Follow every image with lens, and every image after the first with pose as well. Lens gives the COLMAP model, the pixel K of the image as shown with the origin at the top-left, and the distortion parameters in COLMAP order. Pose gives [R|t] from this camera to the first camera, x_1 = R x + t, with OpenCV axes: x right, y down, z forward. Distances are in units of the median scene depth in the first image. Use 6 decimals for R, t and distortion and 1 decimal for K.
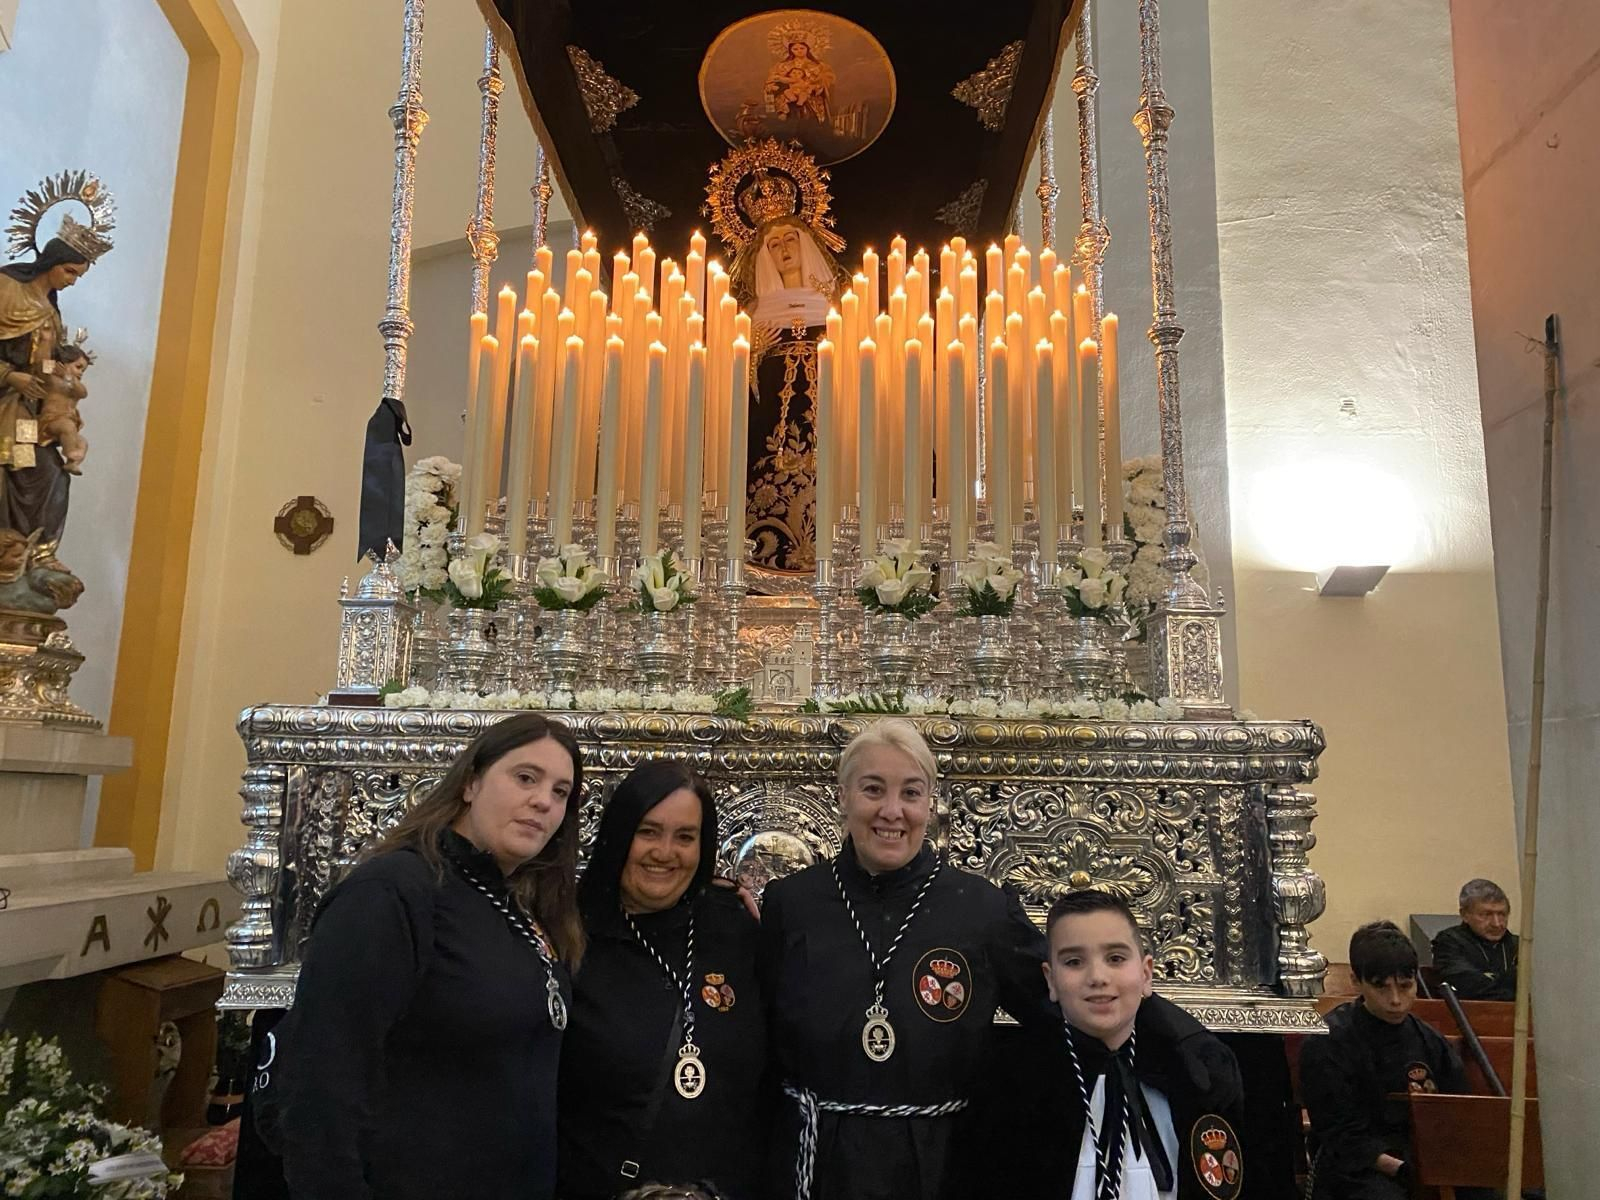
lens RADIAL K [[1171.4, 0, 797.5], [0, 1171.4, 576.3], [0, 0, 1]] dist [0.023131, -0.018704]
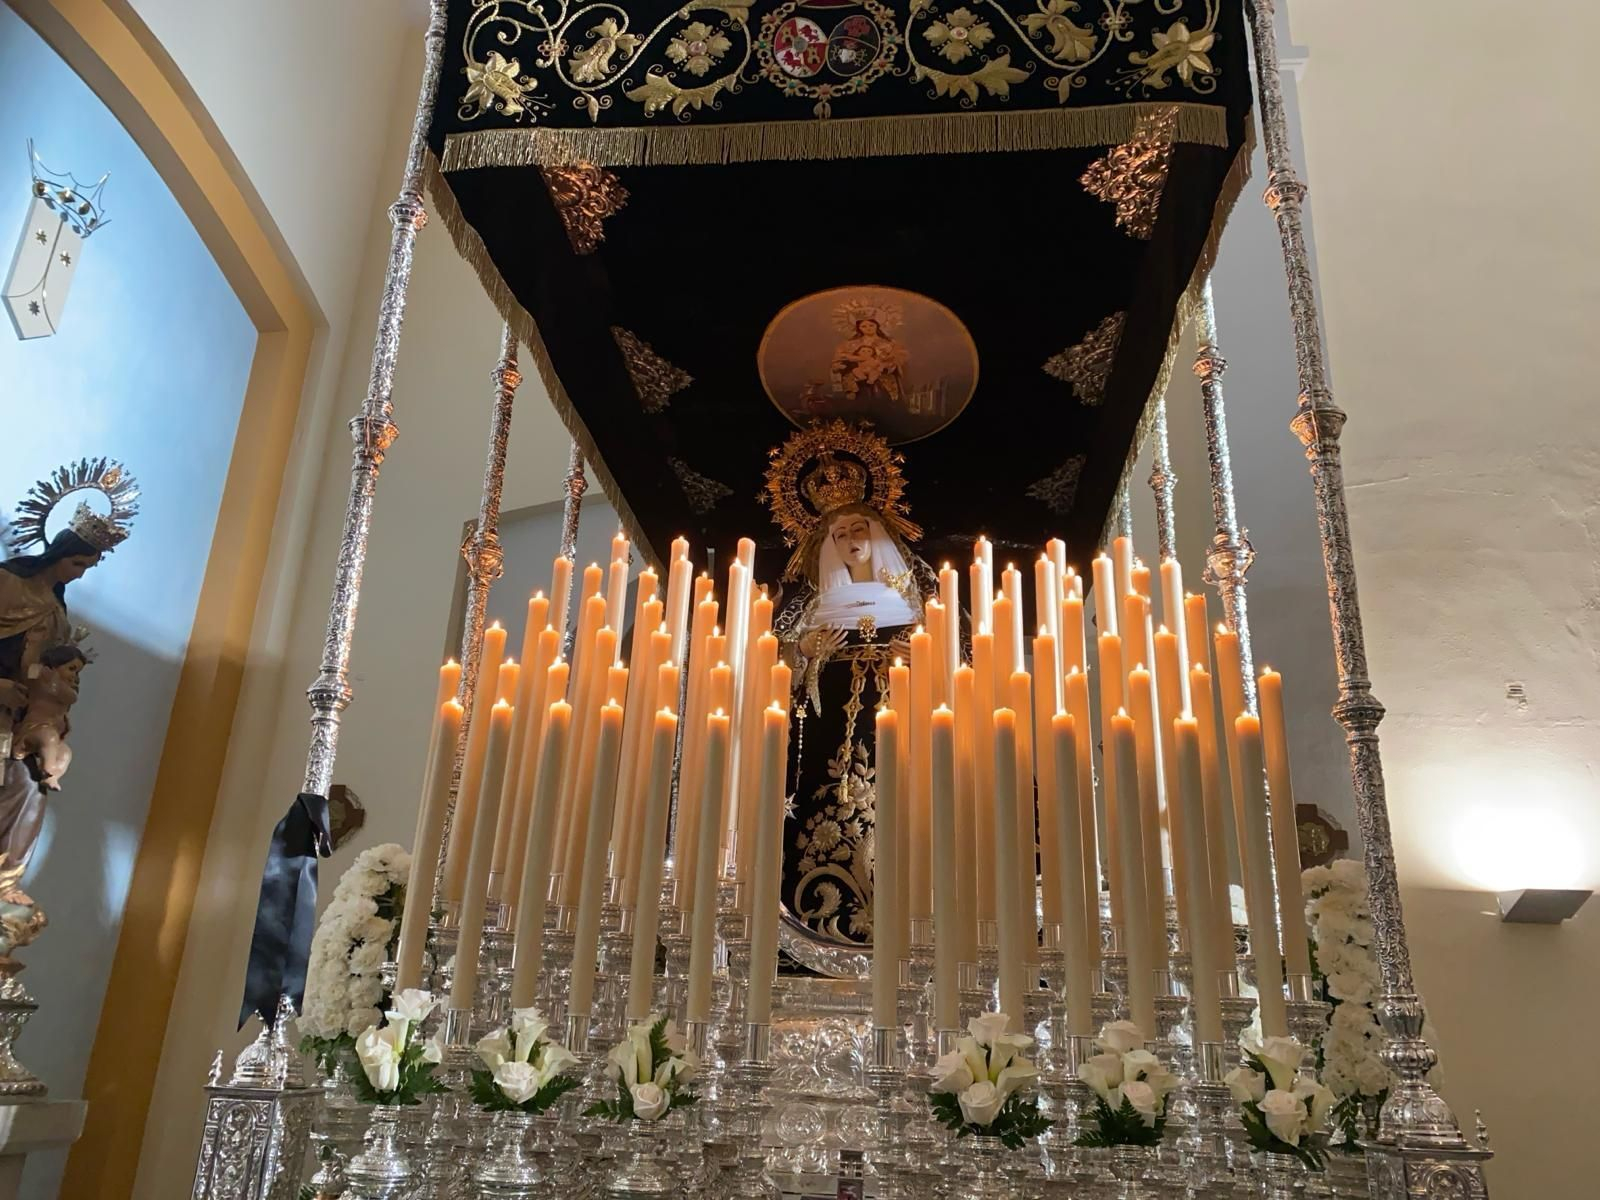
lens RADIAL K [[1184.5, 0, 797.4], [0, 1184.5, 608.8], [0, 0, 1]] dist [0.062464, -0.070710]
pose [[0.997210, -0.000320, -0.074645, 0.015286], [-0.012232, 0.985773, -0.167637, -0.086727], [0.073636, 0.168082, 0.983019, 0.148412]]
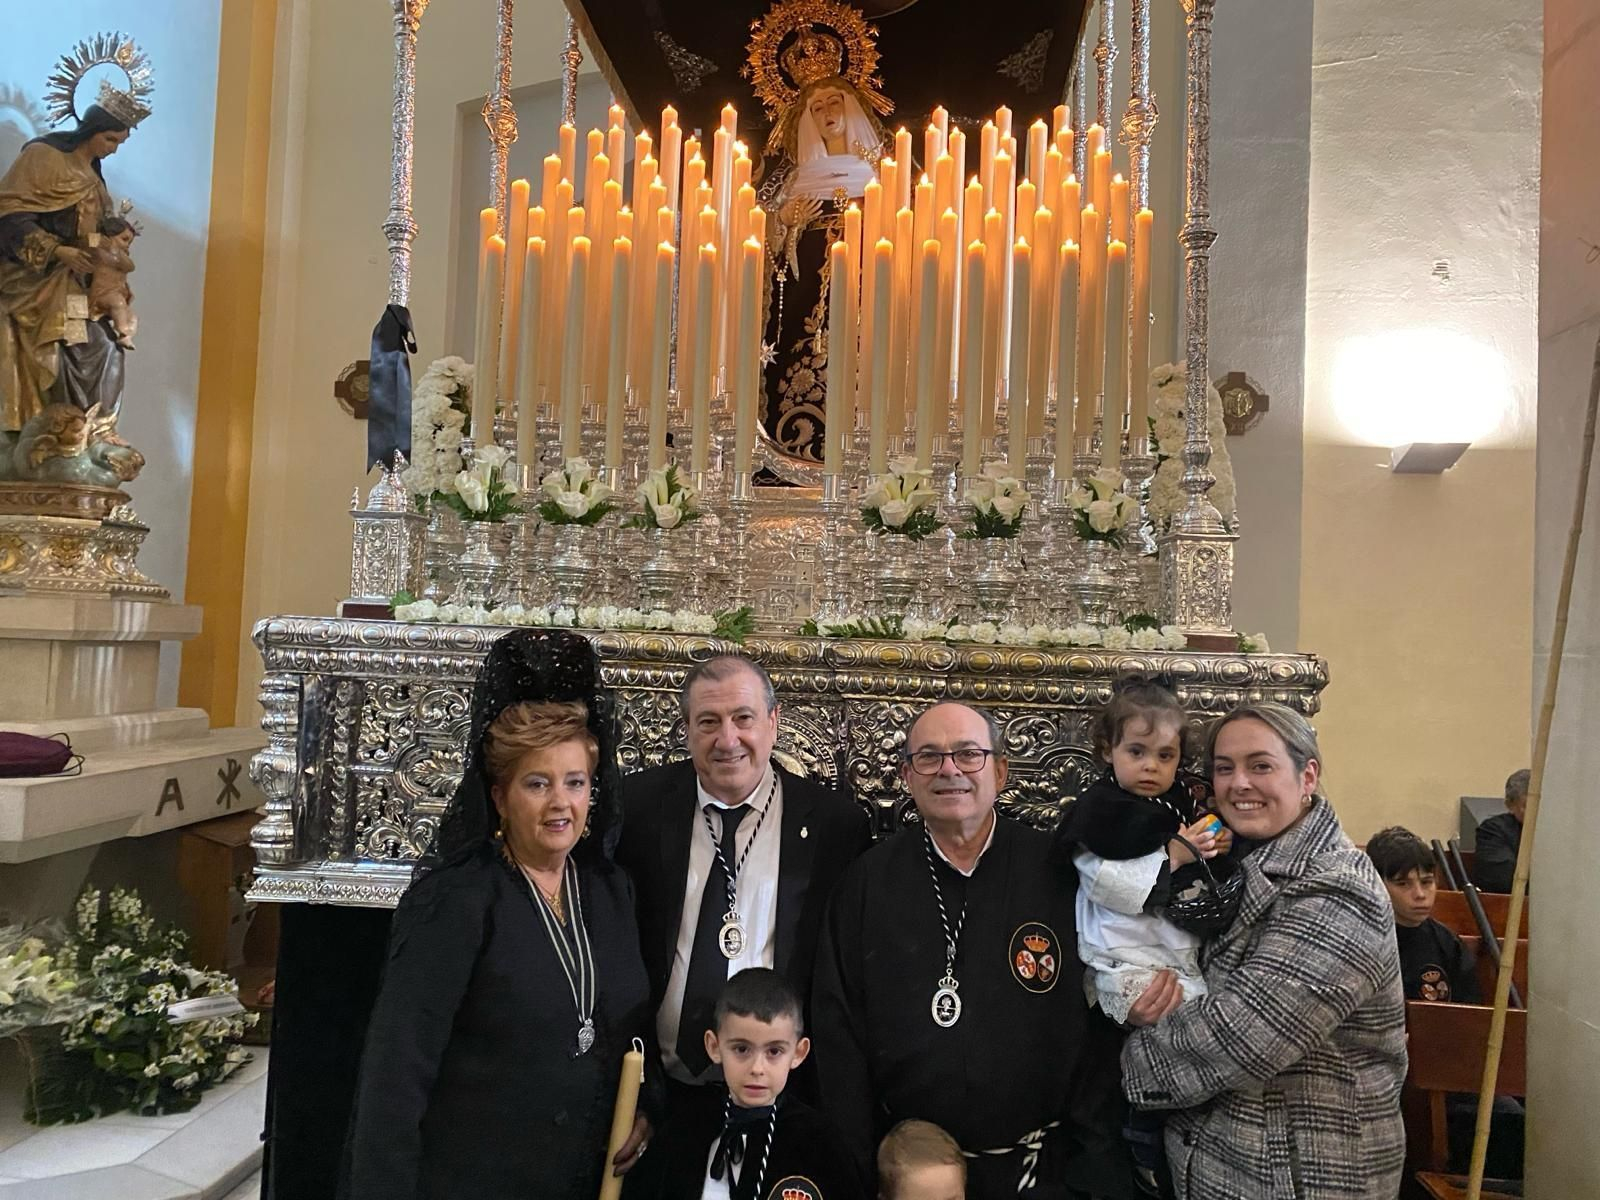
lens RADIAL K [[1174.4, 0, 806.5], [0, 1174.4, 576.2], [0, 0, 1]] dist [0.020223, -0.016518]
pose [[0.998088, 0.016674, -0.059519, 0.037294], [-0.008741, 0.991325, 0.131141, -0.035289], [0.061190, -0.130370, 0.989575, 0.006574]]
